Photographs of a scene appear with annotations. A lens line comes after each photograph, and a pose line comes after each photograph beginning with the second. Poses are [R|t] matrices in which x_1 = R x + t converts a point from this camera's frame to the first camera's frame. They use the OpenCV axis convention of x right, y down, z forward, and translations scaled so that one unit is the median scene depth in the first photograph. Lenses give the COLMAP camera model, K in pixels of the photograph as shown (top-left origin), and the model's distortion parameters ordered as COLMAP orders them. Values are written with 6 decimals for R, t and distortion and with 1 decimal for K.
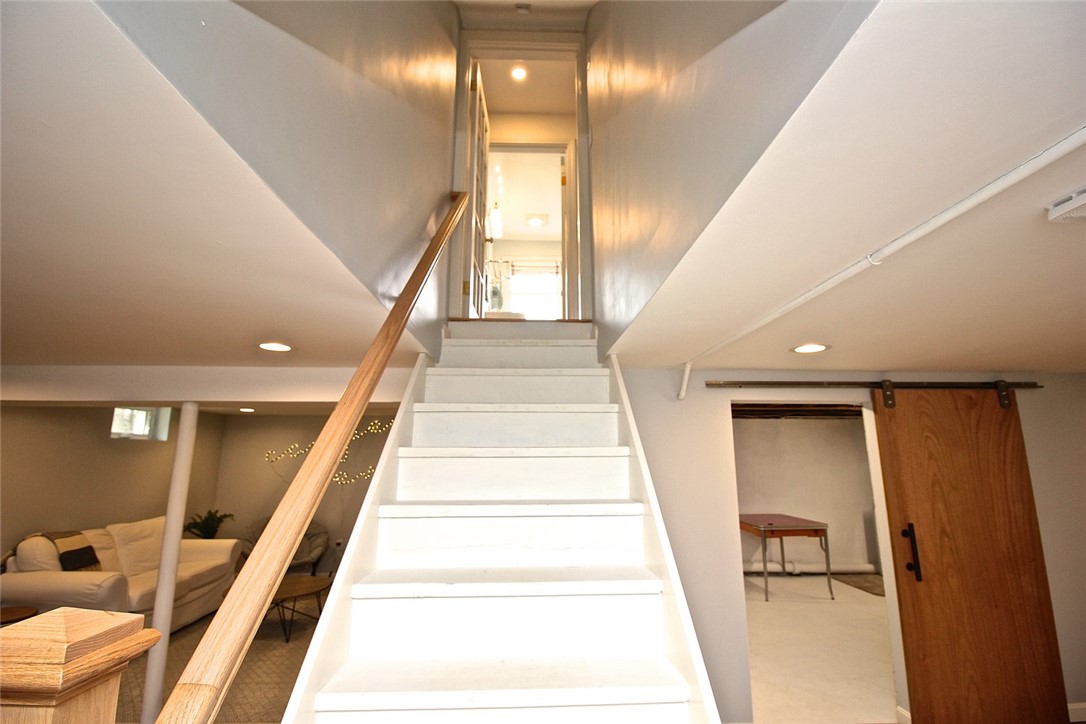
lens RADIAL K [[501.8, 0, 547.6], [0, 501.8, 358.6], [0, 0, 1]] dist [-0.019580, -0.001807]
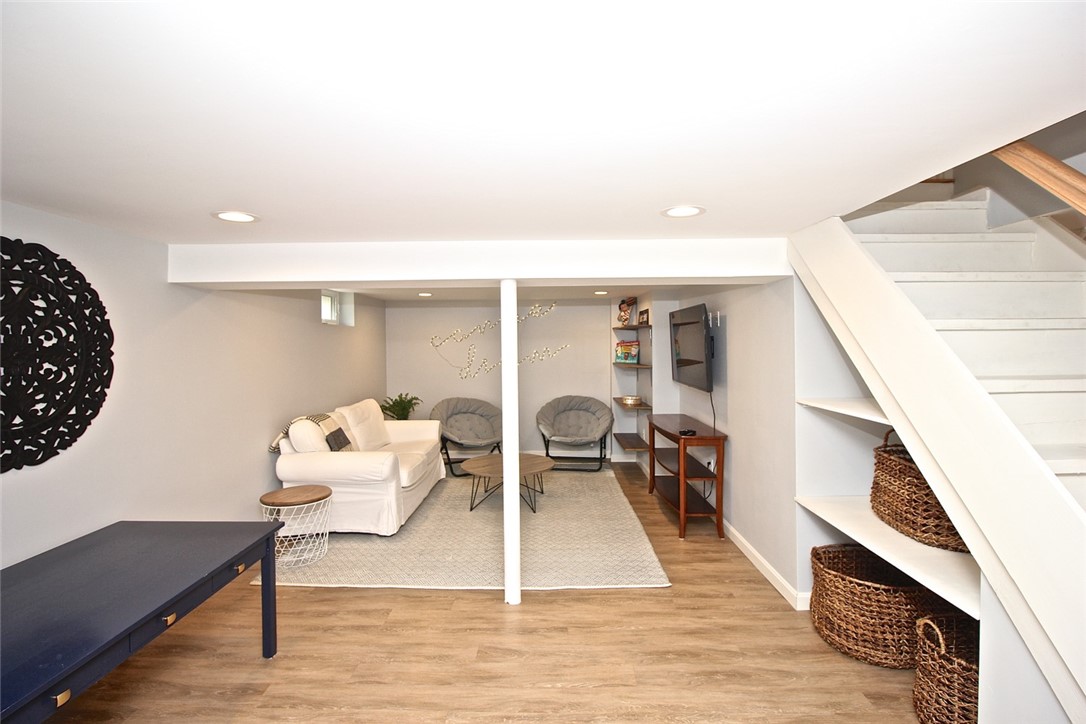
lens RADIAL K [[501.8, 0, 550.3], [0, 501.8, 361.2], [0, 0, 1]] dist [-0.019580, -0.001807]
pose [[0.998486, -0.005614, -0.054712, -0.339477], [0.017911, 0.973742, 0.226950, 0.014073], [0.052001, -0.227587, 0.972368, 0.033484]]
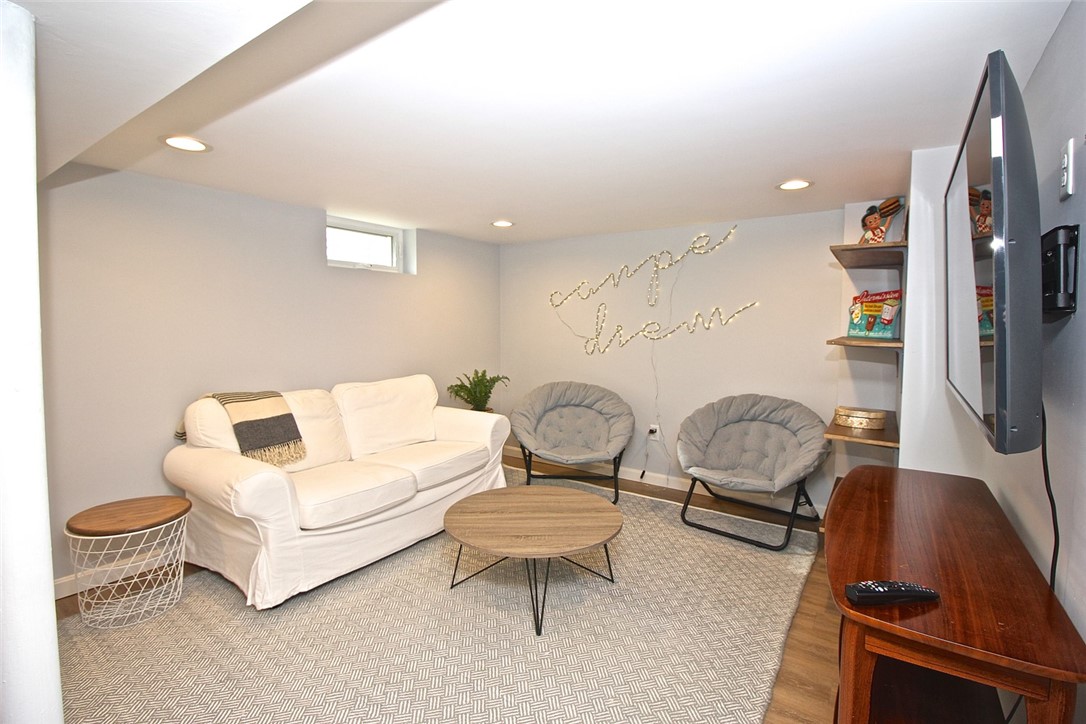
lens RADIAL K [[501.8, 0, 541.8], [0, 501.8, 355.7], [0, 0, 1]] dist [-0.019580, -0.001807]
pose [[0.792240, 0.046700, -0.608420, -0.175971], [0.112291, 0.968882, 0.220585, 0.145321], [0.599789, -0.243076, 0.762343, 0.542229]]
